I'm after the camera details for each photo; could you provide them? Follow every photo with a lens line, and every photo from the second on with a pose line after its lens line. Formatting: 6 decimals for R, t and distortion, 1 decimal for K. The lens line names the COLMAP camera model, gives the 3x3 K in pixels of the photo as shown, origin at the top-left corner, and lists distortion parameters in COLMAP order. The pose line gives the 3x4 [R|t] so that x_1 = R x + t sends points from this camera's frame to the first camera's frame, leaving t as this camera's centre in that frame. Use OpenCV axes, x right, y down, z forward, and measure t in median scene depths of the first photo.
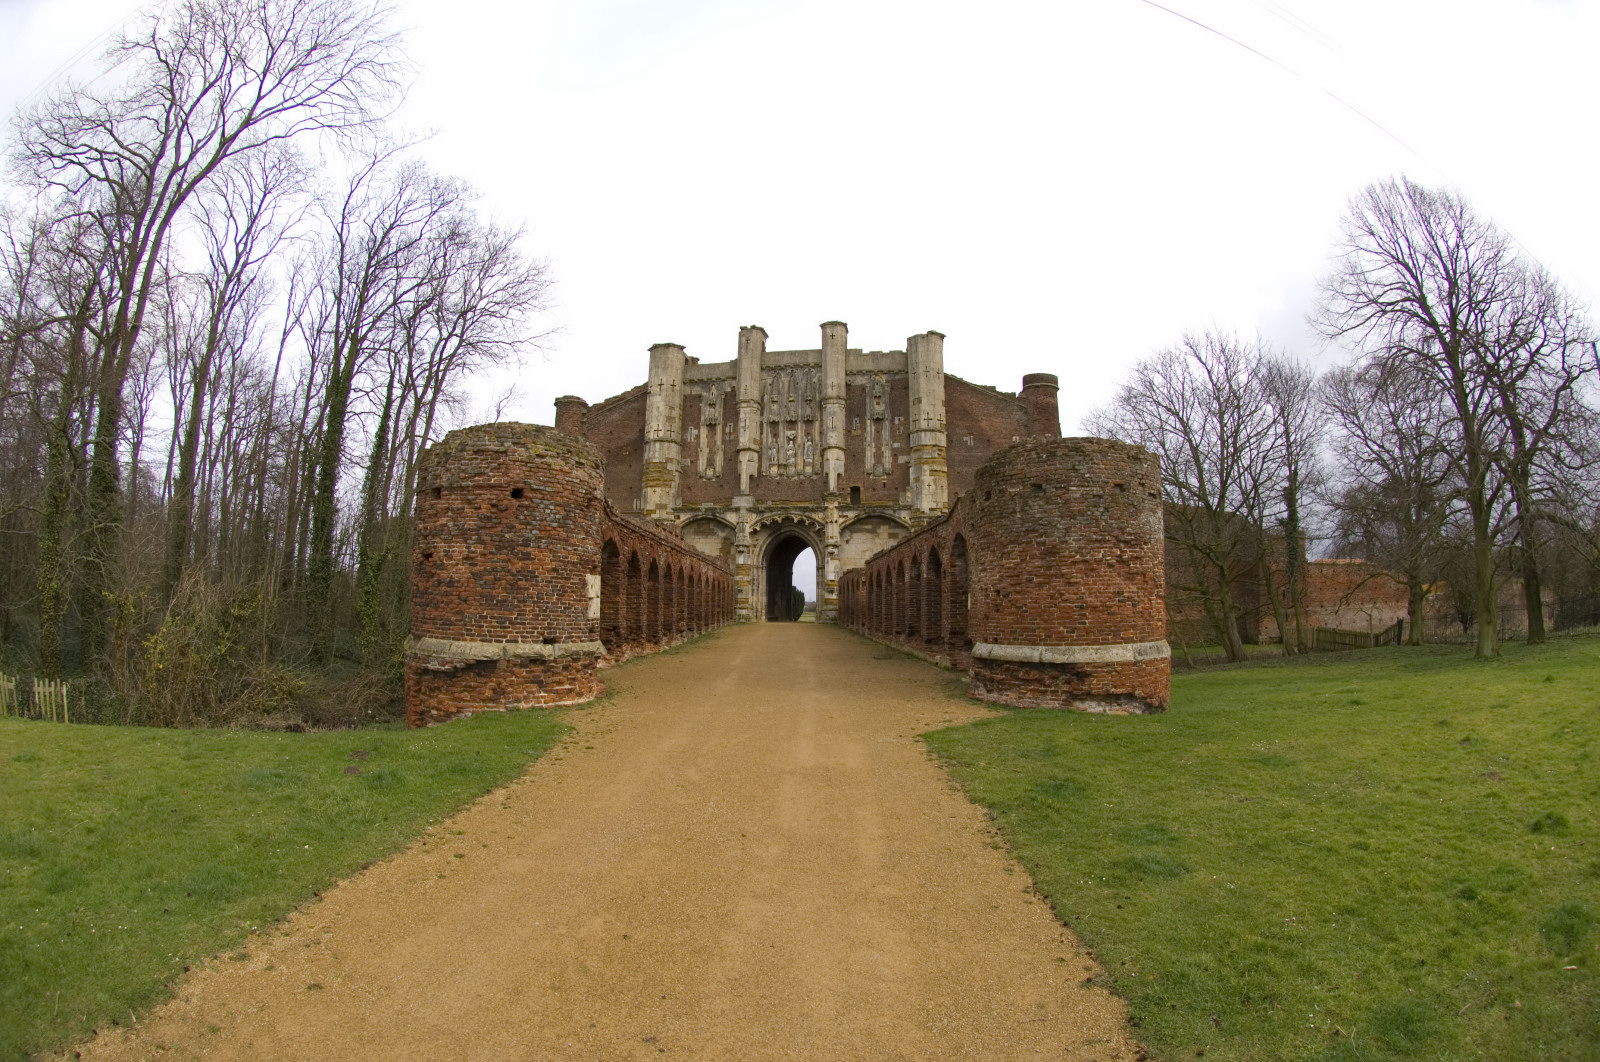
lens RADIAL K [[715.6, 0, 797.6], [0, 715.6, 537.8], [0, 0, 1]] dist [-0.352633, 0.127939]
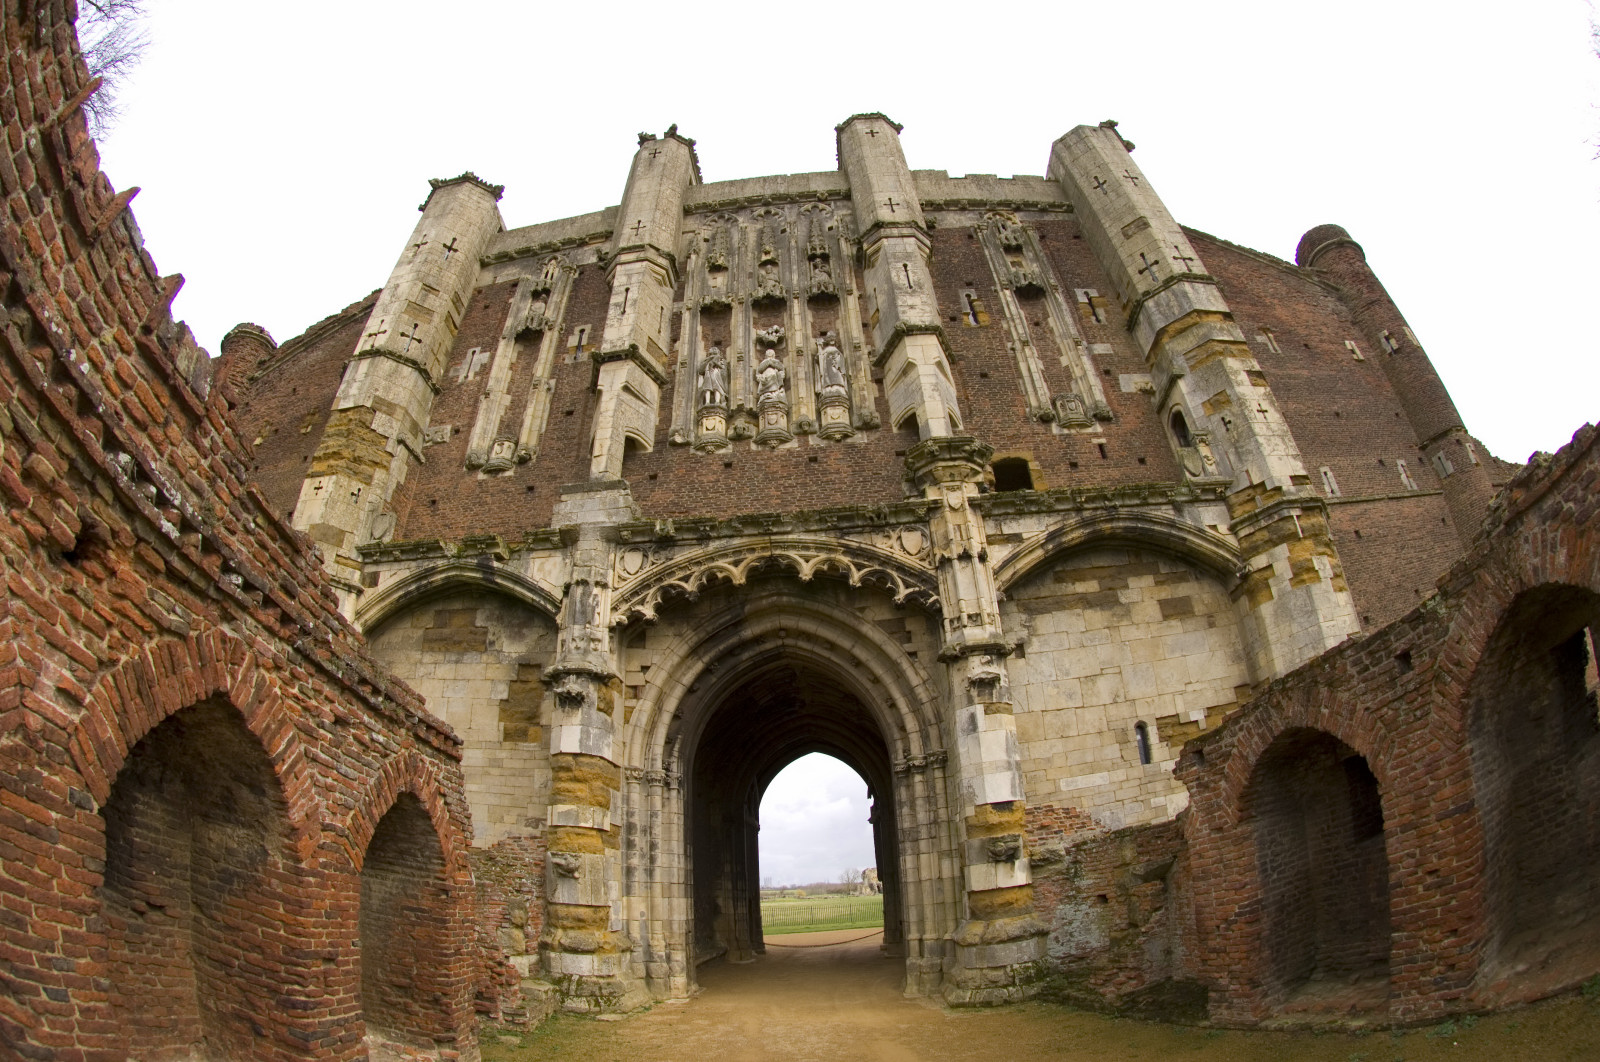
lens RADIAL K [[715.6, 0, 797.6], [0, 715.6, 537.8], [0, 0, 1]] dist [-0.352633, 0.127939]
pose [[0.993092, 0.002224, 0.117317, -0.033033], [0.043974, 0.919900, -0.389679, 0.057549], [-0.108787, 0.392146, 0.913448, 0.767401]]
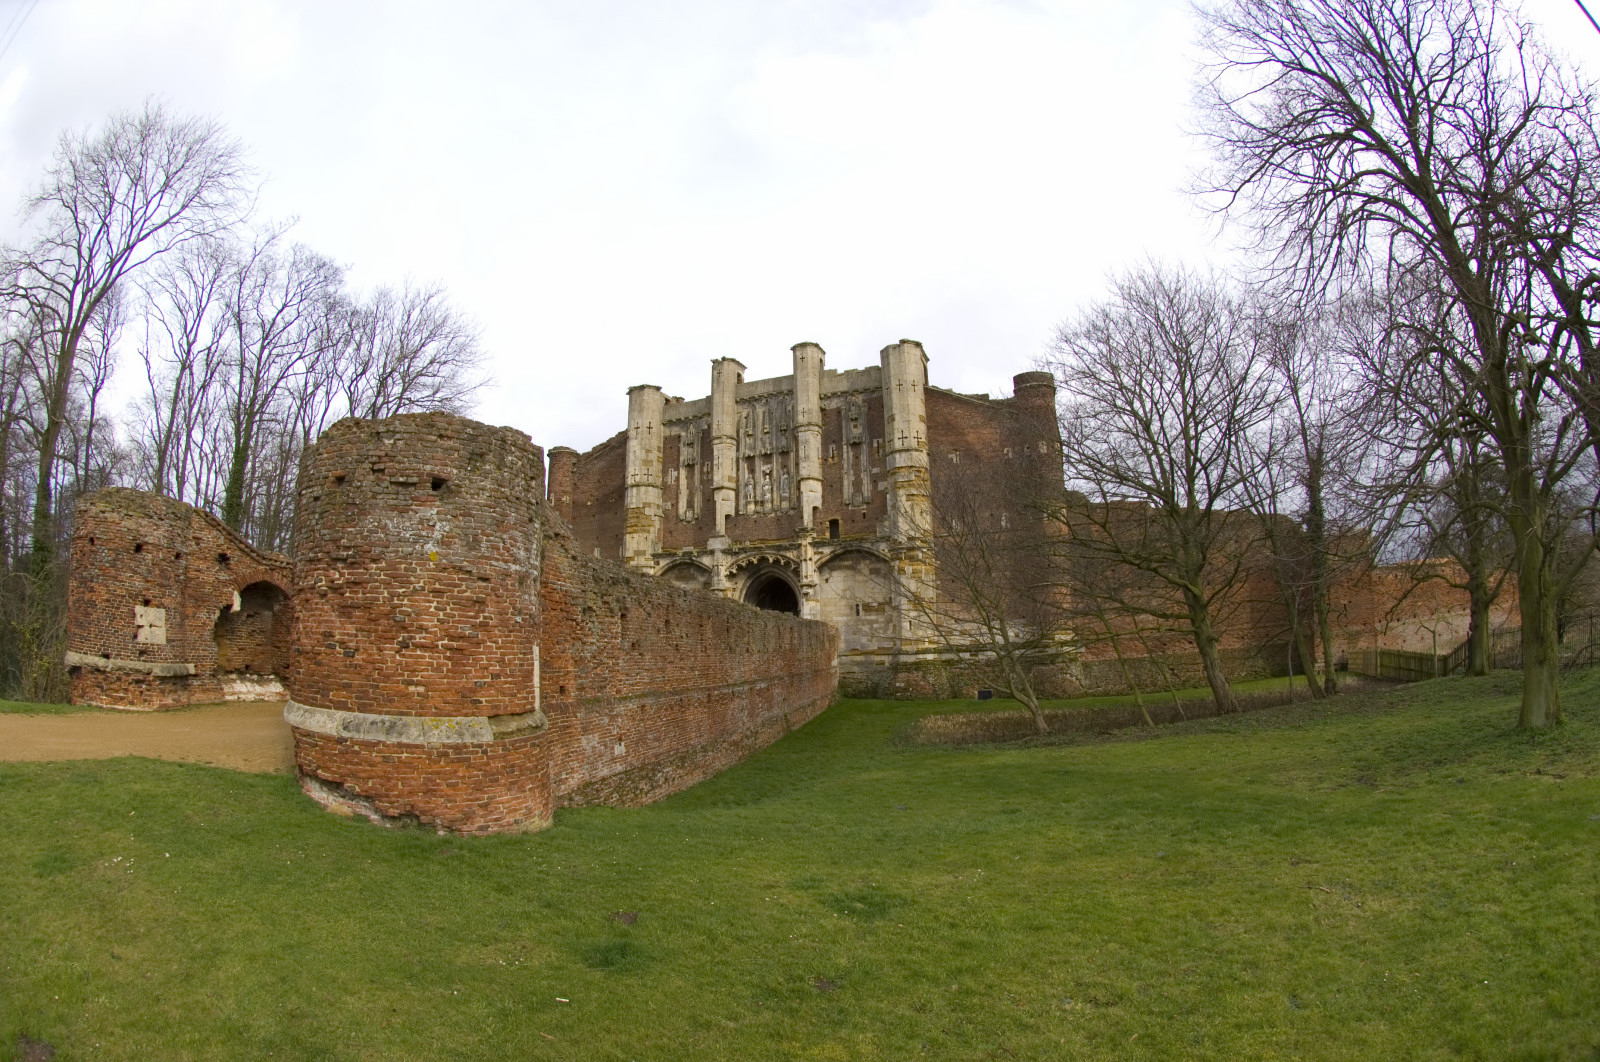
lens RADIAL K [[715.6, 0, 797.6], [0, 715.6, 537.8], [0, 0, 1]] dist [-0.352633, 0.127939]
pose [[0.978275, -0.061169, -0.198084, 0.213653], [0.048954, 0.996619, -0.065989, 0.009382], [0.201450, 0.054858, 0.977961, 0.097122]]
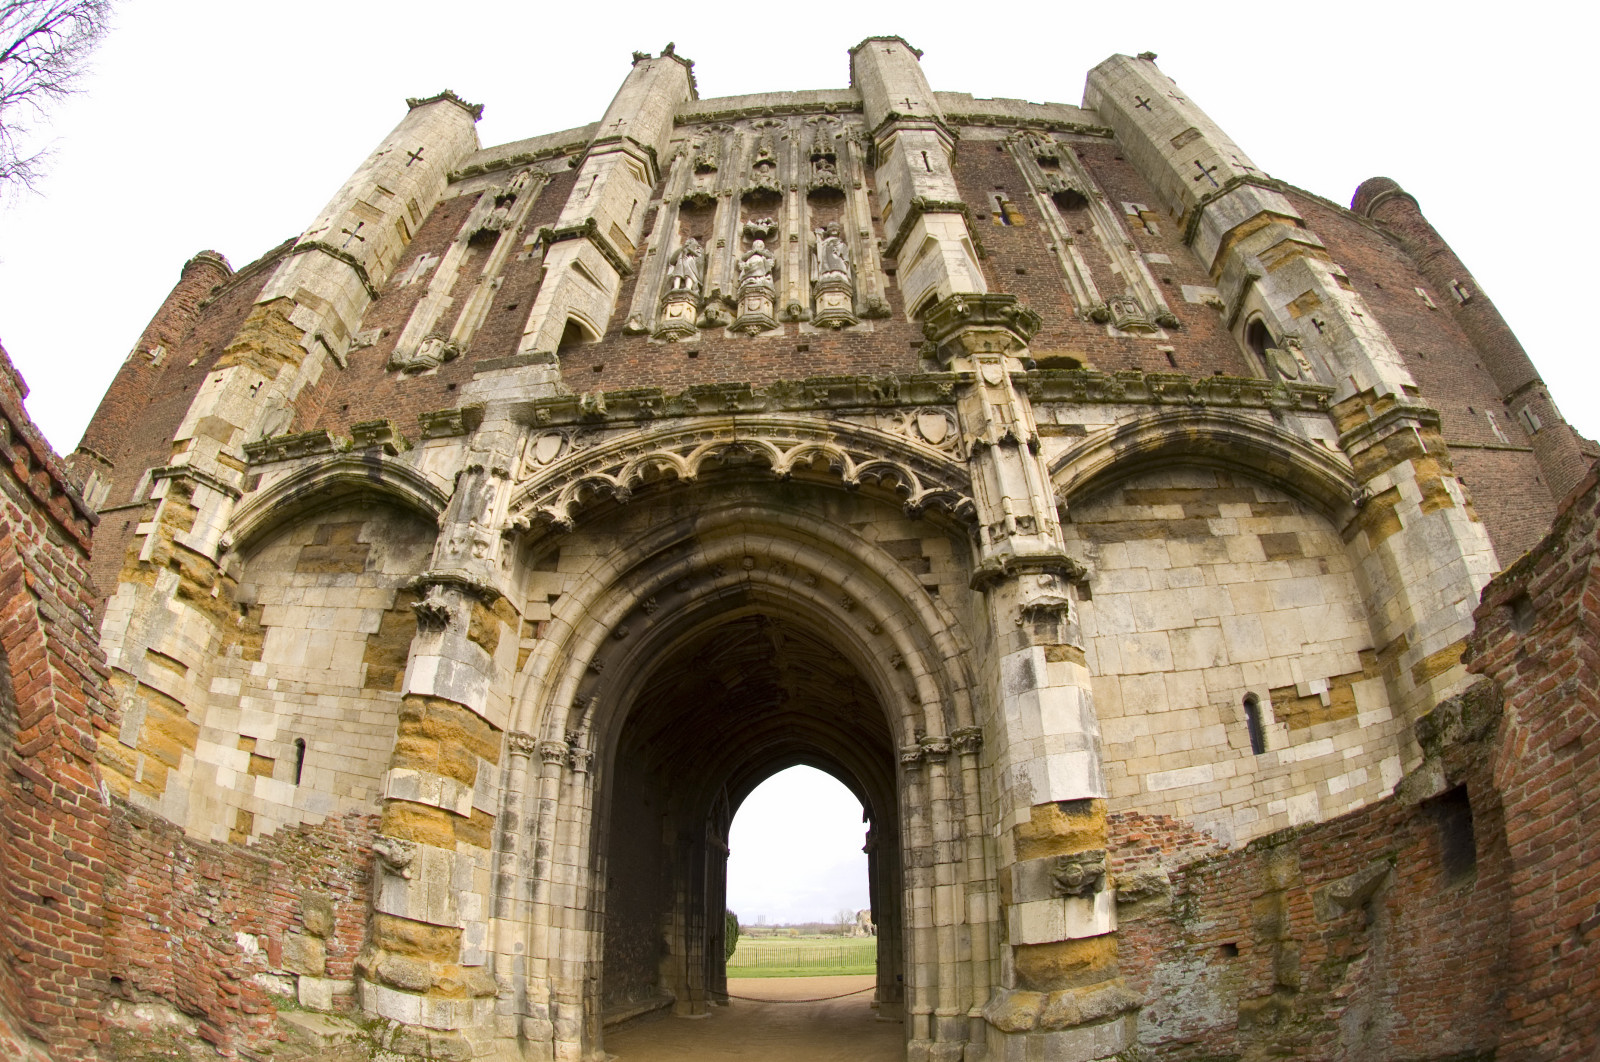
lens RADIAL K [[715.6, 0, 797.6], [0, 715.6, 537.8], [0, 0, 1]] dist [-0.352633, 0.127939]
pose [[0.993509, 0.046710, 0.103717, -0.015303], [0.003889, 0.897318, -0.441368, 0.064336], [-0.113683, 0.438907, 0.891312, 0.846559]]
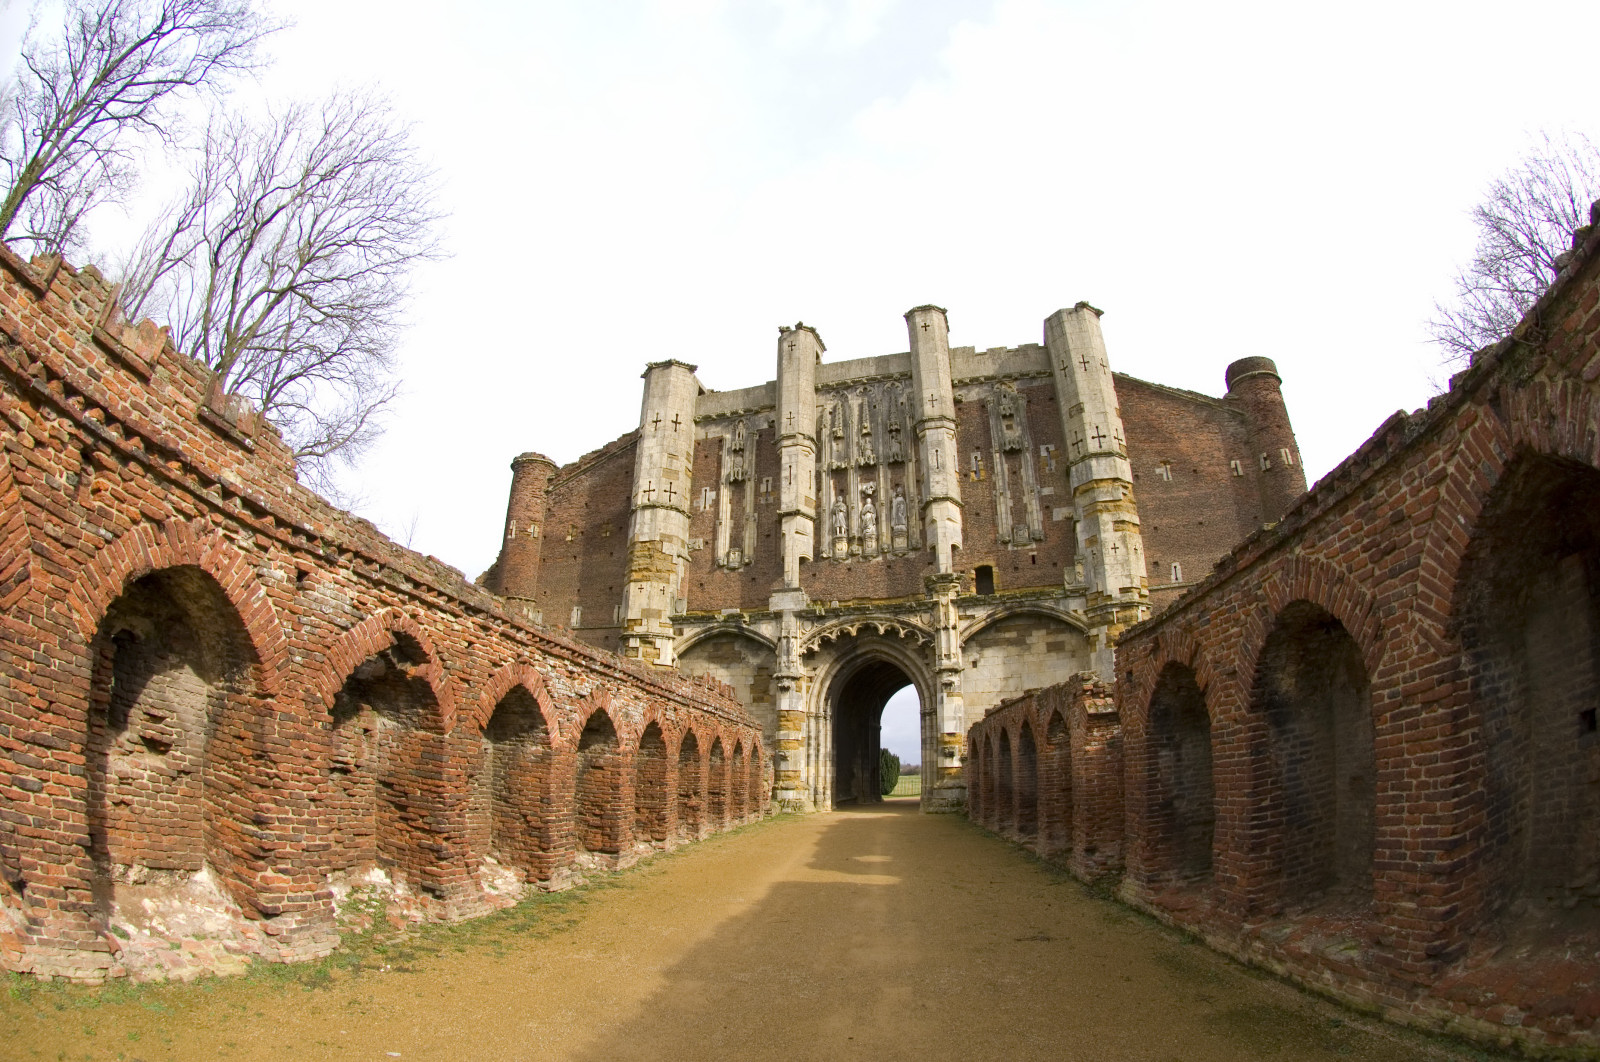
lens RADIAL K [[715.6, 0, 797.6], [0, 715.6, 537.8], [0, 0, 1]] dist [-0.352633, 0.127939]
pose [[0.991515, -0.044645, -0.122082, 0.003196], [0.015474, 0.973030, -0.230158, 0.031344], [0.129065, 0.226316, 0.965465, 0.436227]]
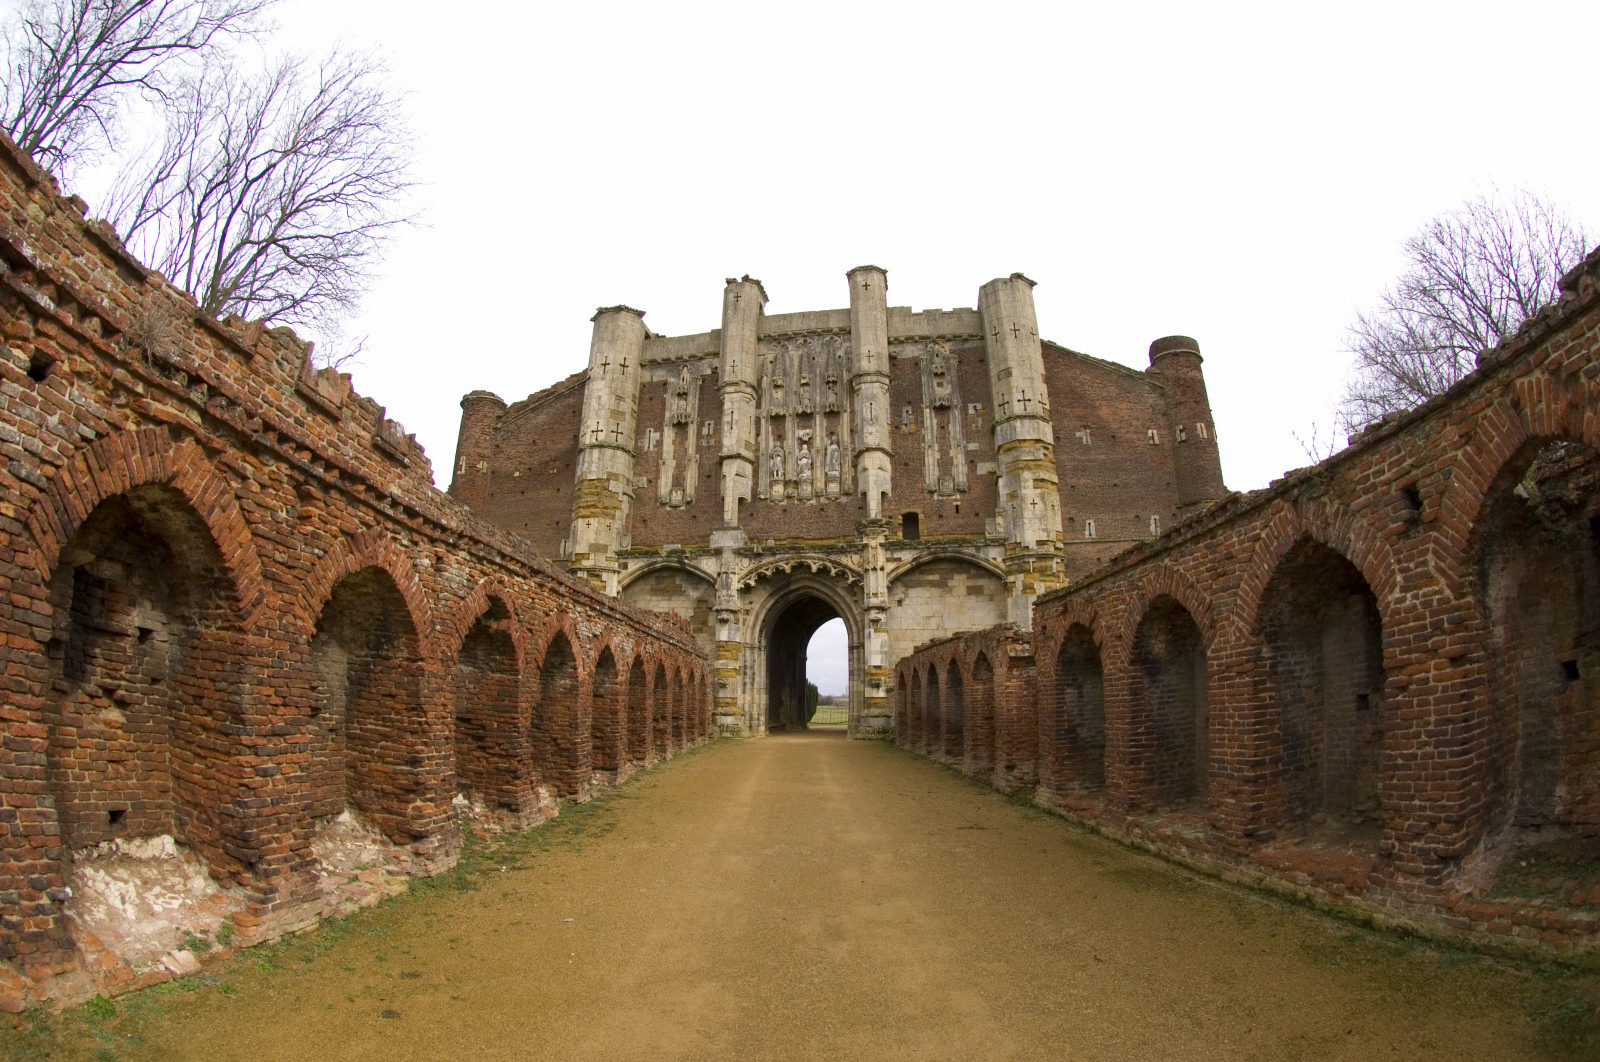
lens RADIAL K [[715.6, 0, 797.6], [0, 715.6, 537.8], [0, 0, 1]] dist [-0.352633, 0.127939]
pose [[0.999949, -0.008409, -0.005610, -0.012858], [0.007612, 0.991555, -0.129463, 0.027781], [0.006652, 0.129413, 0.991568, 0.391554]]
